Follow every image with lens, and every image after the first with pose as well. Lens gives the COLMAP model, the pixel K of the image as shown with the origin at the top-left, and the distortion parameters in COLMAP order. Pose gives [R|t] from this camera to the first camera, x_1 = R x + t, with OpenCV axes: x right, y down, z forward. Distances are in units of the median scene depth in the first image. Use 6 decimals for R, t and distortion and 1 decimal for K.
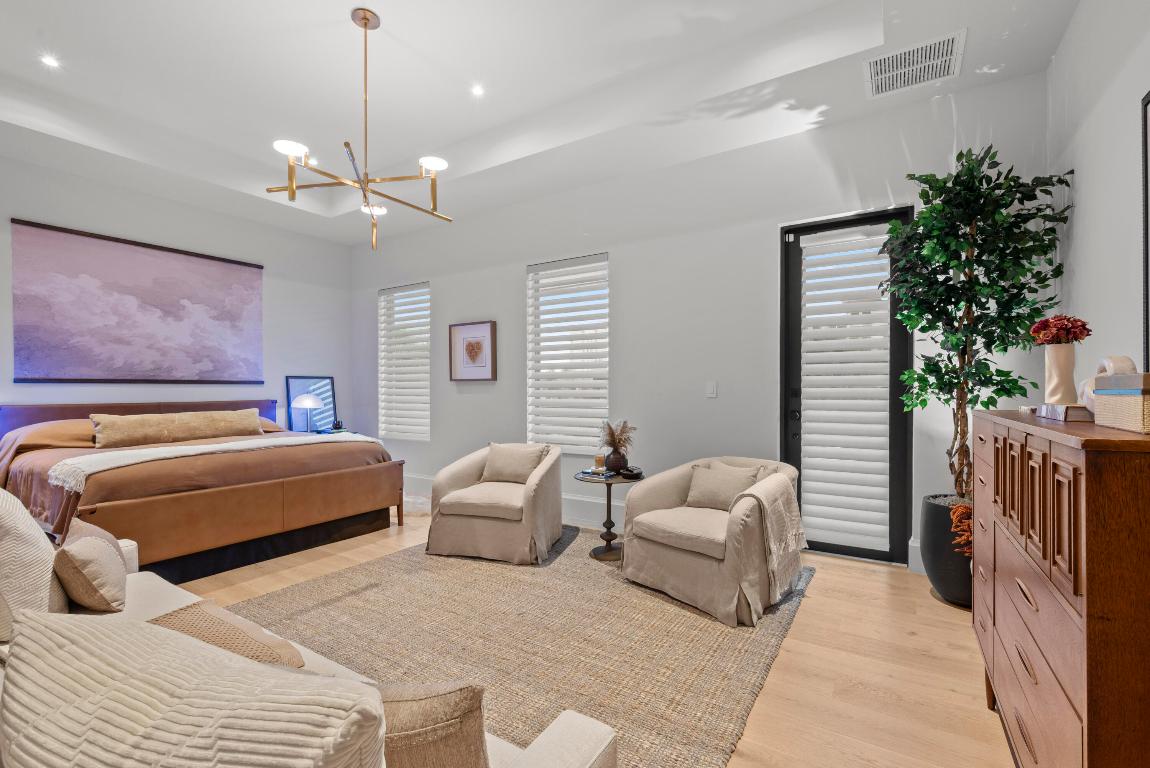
lens RADIAL K [[491.1, 0, 579.7], [0, 491.1, 379.4], [0, 0, 1]] dist [-0.001515, -0.000114]
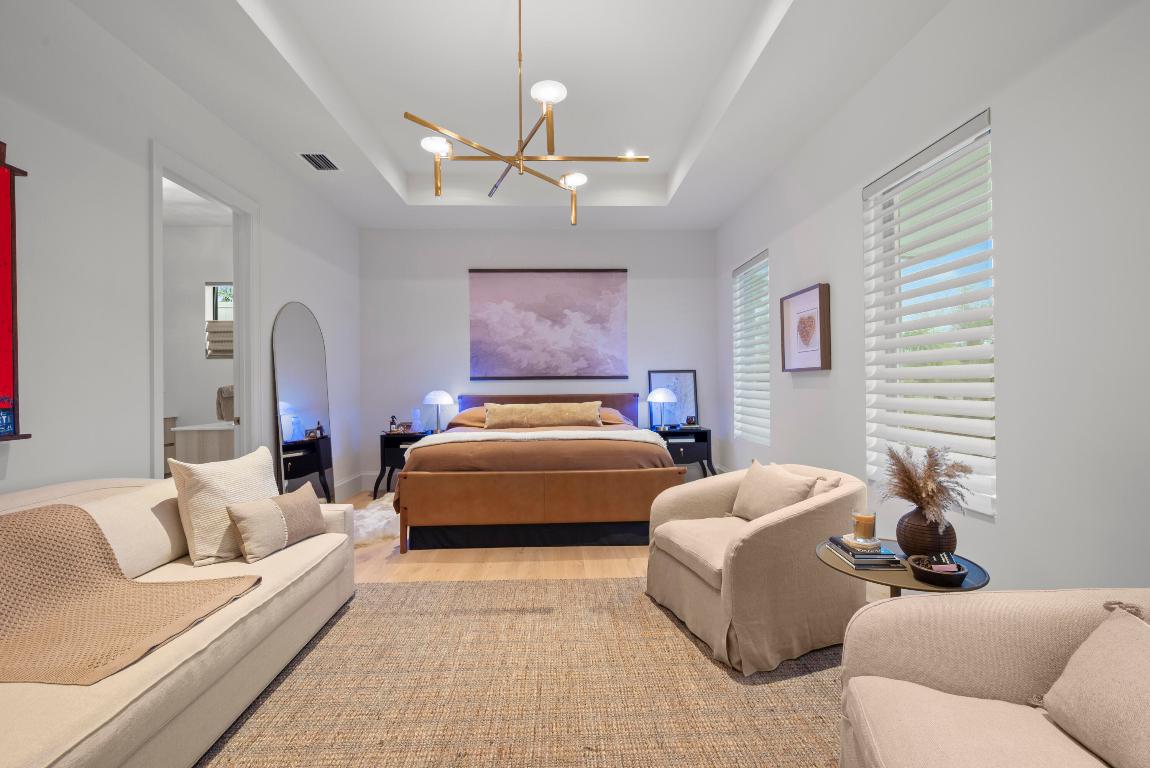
lens RADIAL K [[491.1, 0, 579.7], [0, 491.1, 379.4], [0, 0, 1]] dist [-0.001515, -0.000114]
pose [[0.577394, -0.011999, -0.816378, 0.213505], [0.023407, 0.999724, 0.001861, 0.008010], [0.816130, -0.020183, 0.577515, 0.363344]]
